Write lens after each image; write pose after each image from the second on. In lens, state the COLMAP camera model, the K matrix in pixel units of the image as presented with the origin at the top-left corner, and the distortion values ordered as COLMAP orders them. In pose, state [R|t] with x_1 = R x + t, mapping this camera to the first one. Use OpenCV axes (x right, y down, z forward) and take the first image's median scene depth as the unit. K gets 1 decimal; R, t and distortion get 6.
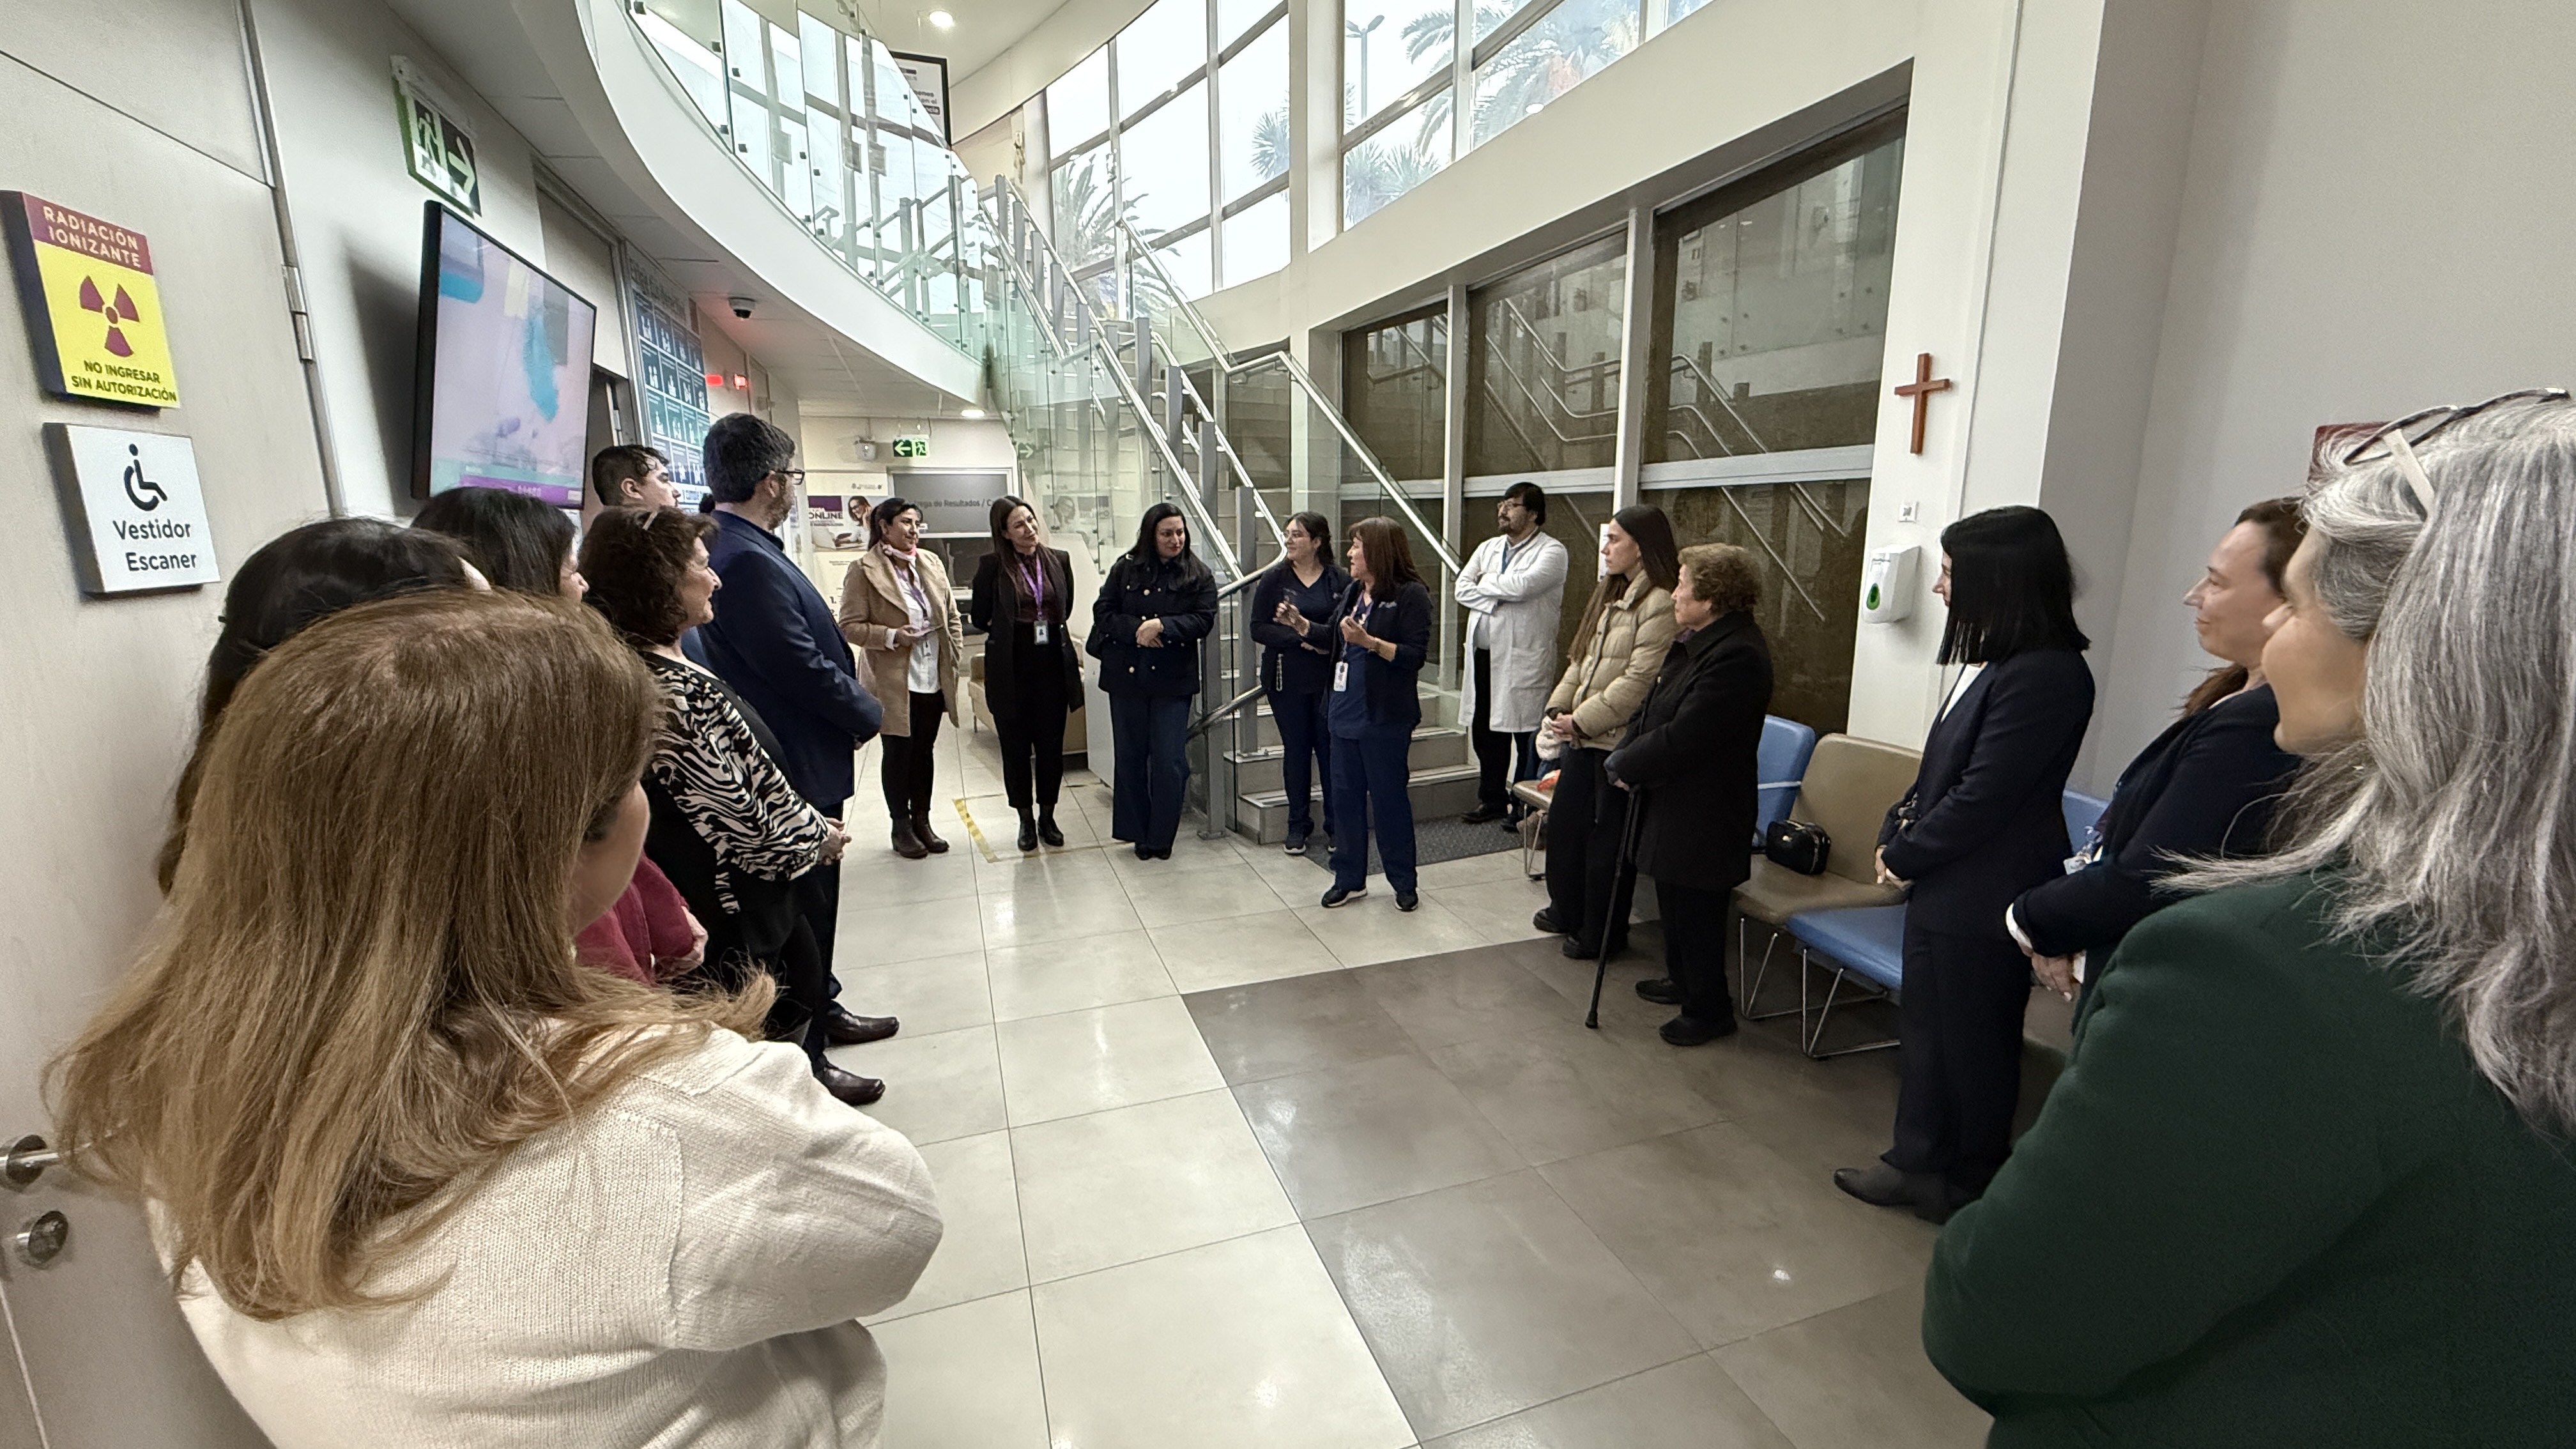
lens RADIAL K [[1027.4, 0, 1288.0], [0, 1027.4, 724.5], [0, 0, 1]] dist [-0.000901, 0.000141]
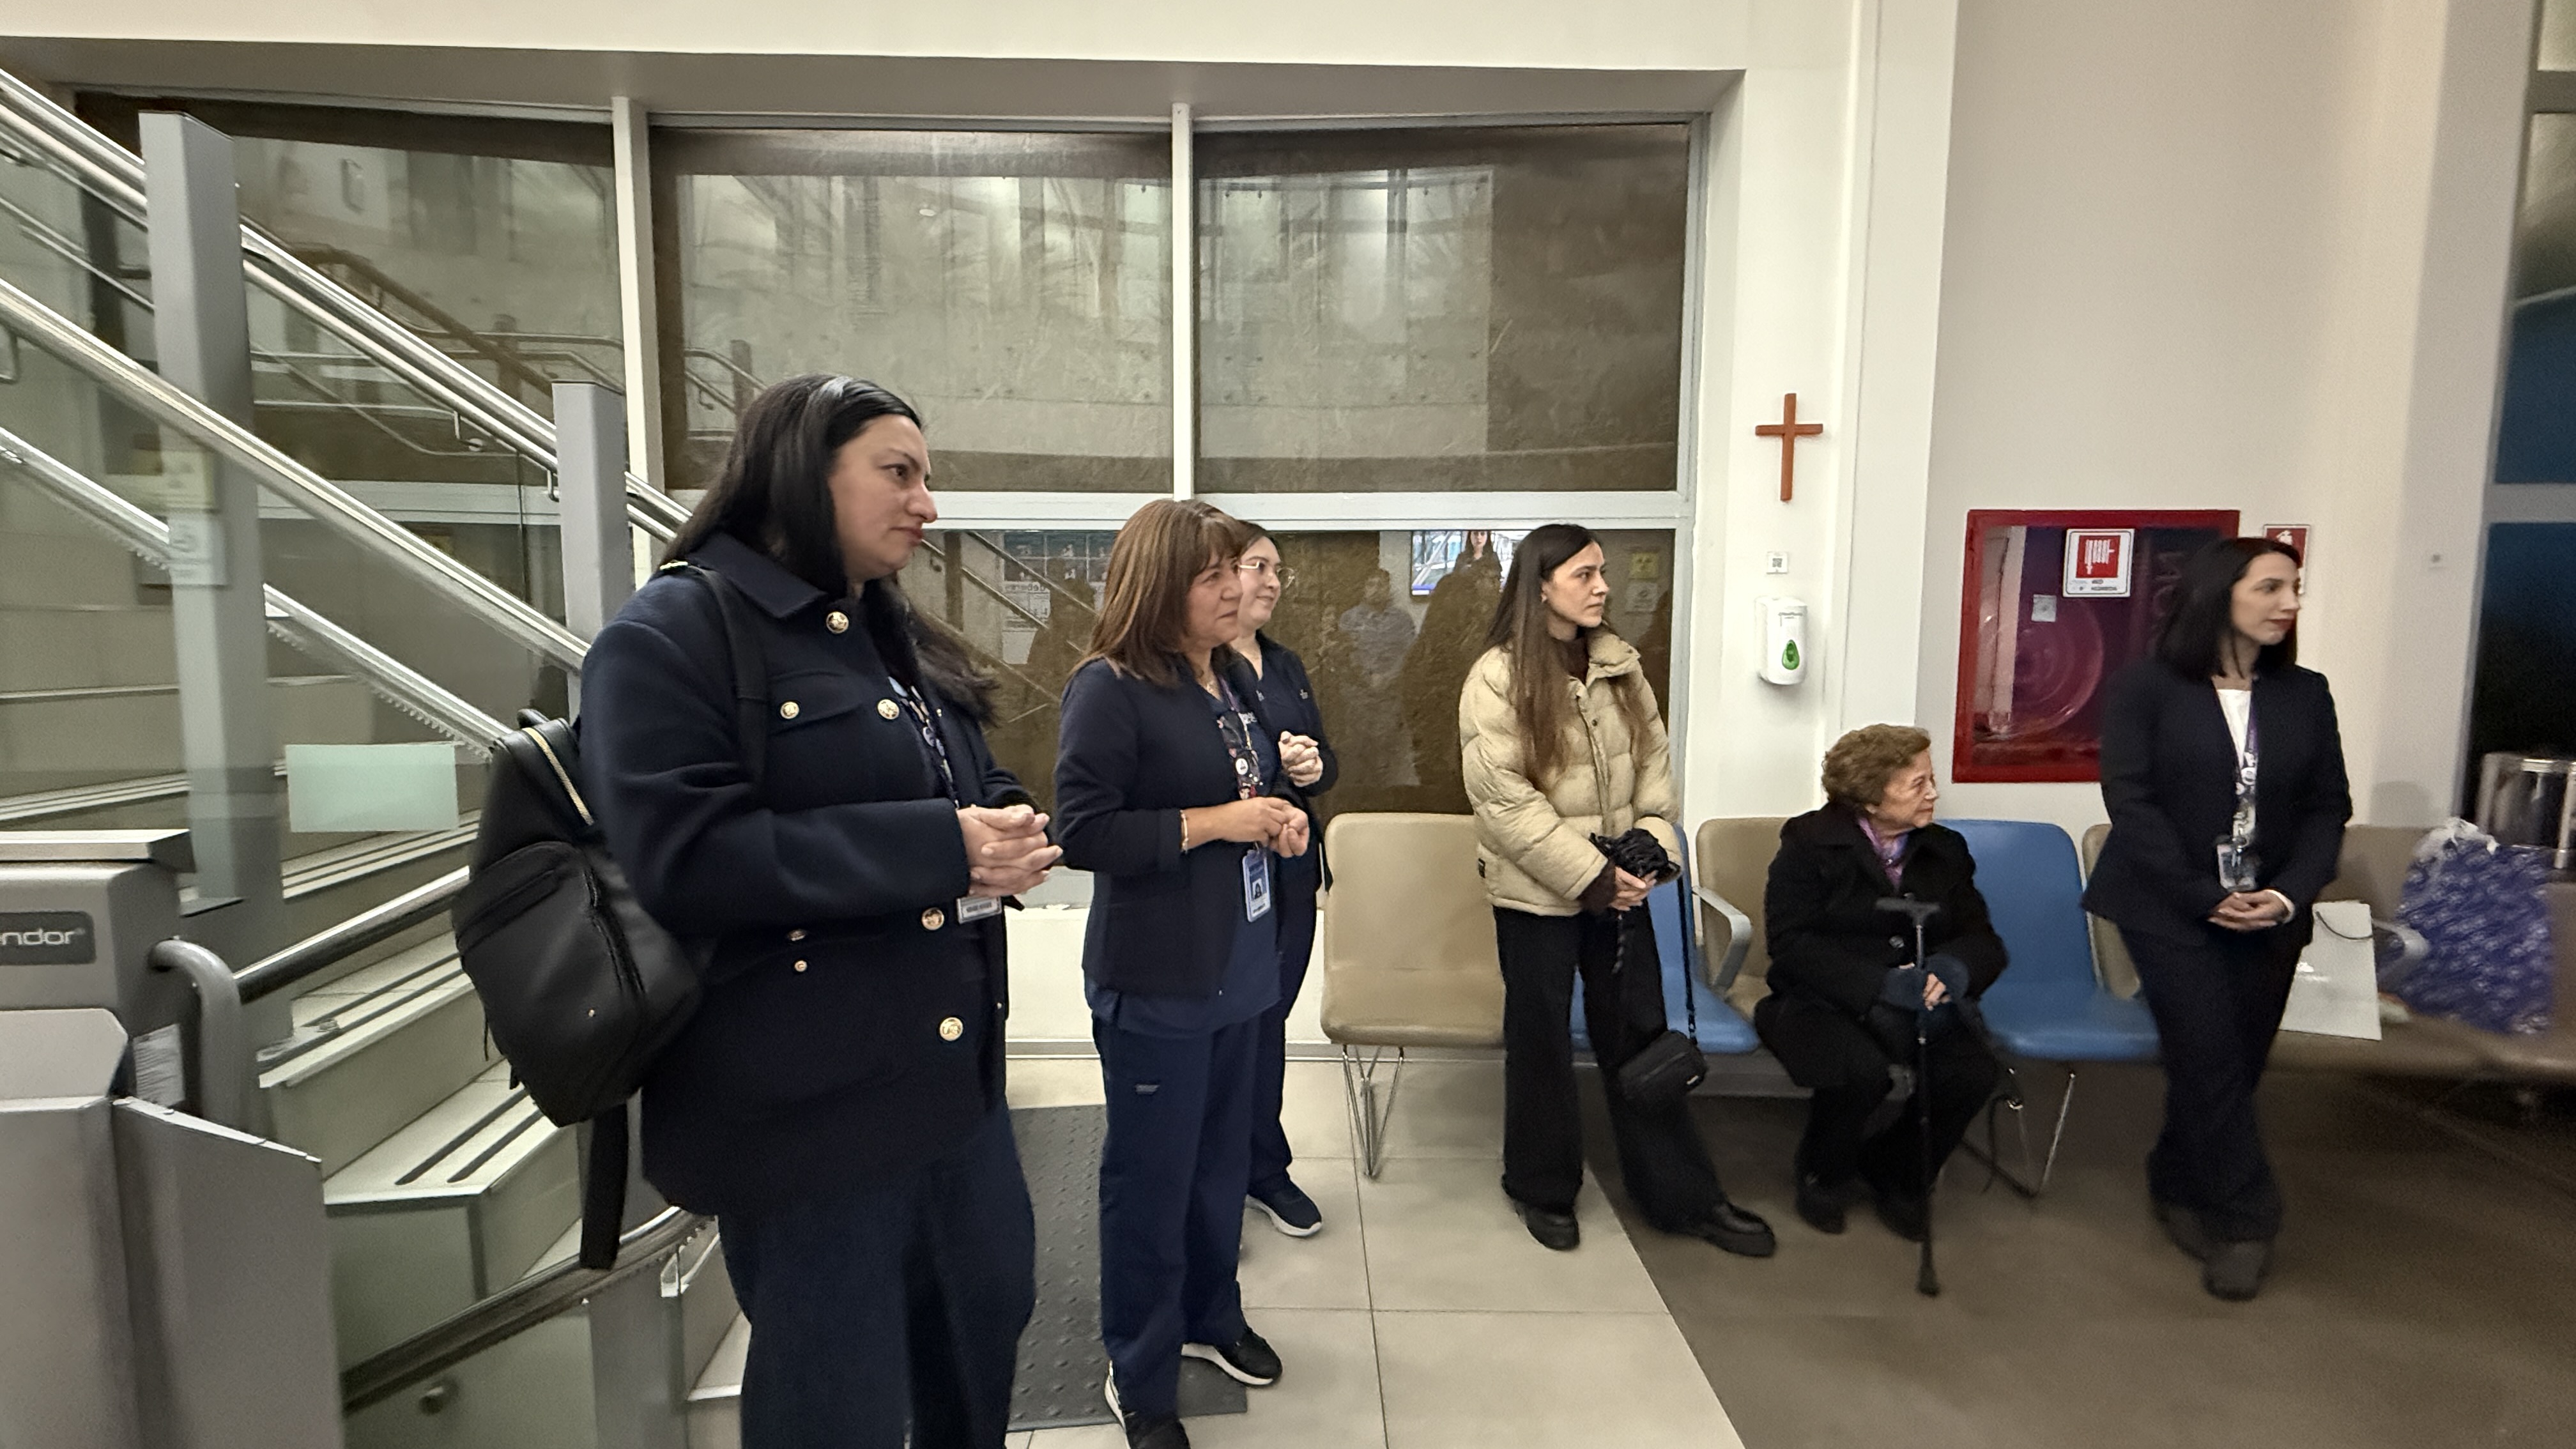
lens RADIAL K [[1031.1, 0, 1285.7], [0, 1031.1, 738.2], [0, 0, 1]] dist [0.003194, 0.000600]
pose [[0.336521, -0.068431, 0.939186, -0.257875], [0.178722, 0.983870, 0.007648, -0.087401], [-0.924561, 0.165280, 0.343322, 0.699127]]
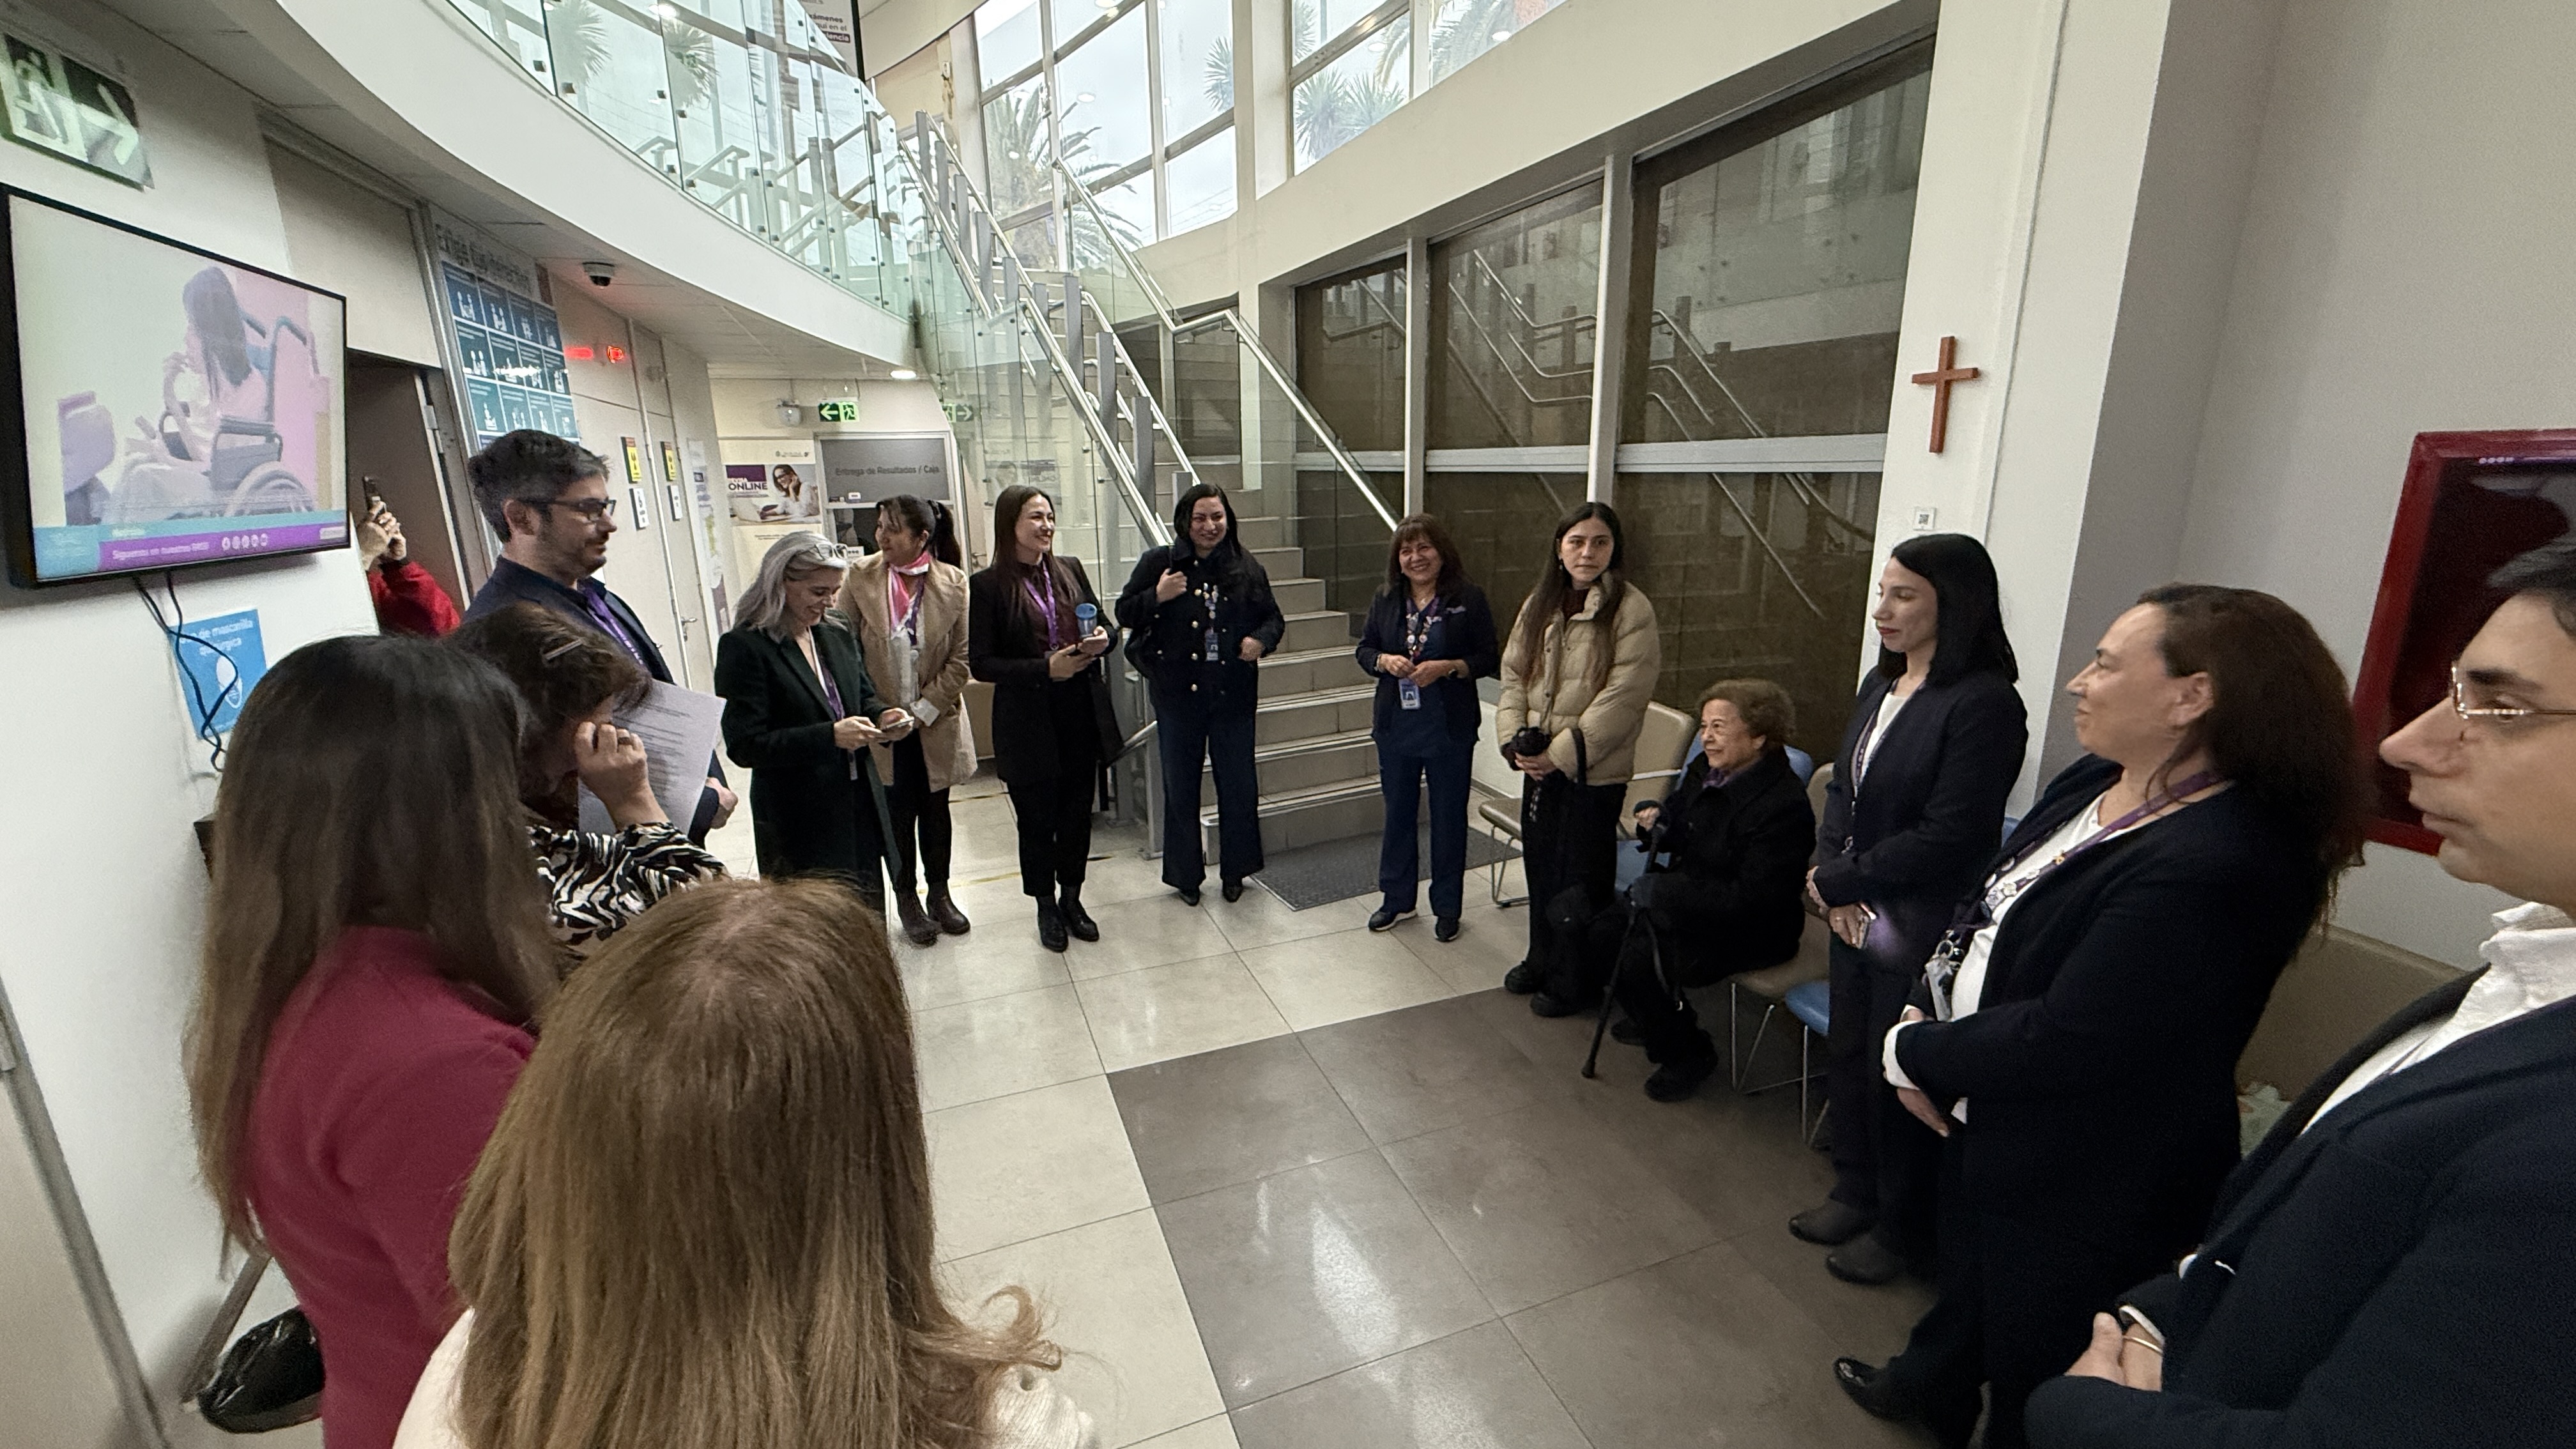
lens RADIAL K [[1027.4, 0, 1288.0], [0, 1027.4, 724.5], [0, 0, 1]] dist [-0.000901, 0.000141]
pose [[0.999487, -0.017415, 0.026896, 0.022157], [0.015990, 0.998503, 0.052305, -0.054803], [-0.027767, -0.051848, 0.998269, 0.083886]]
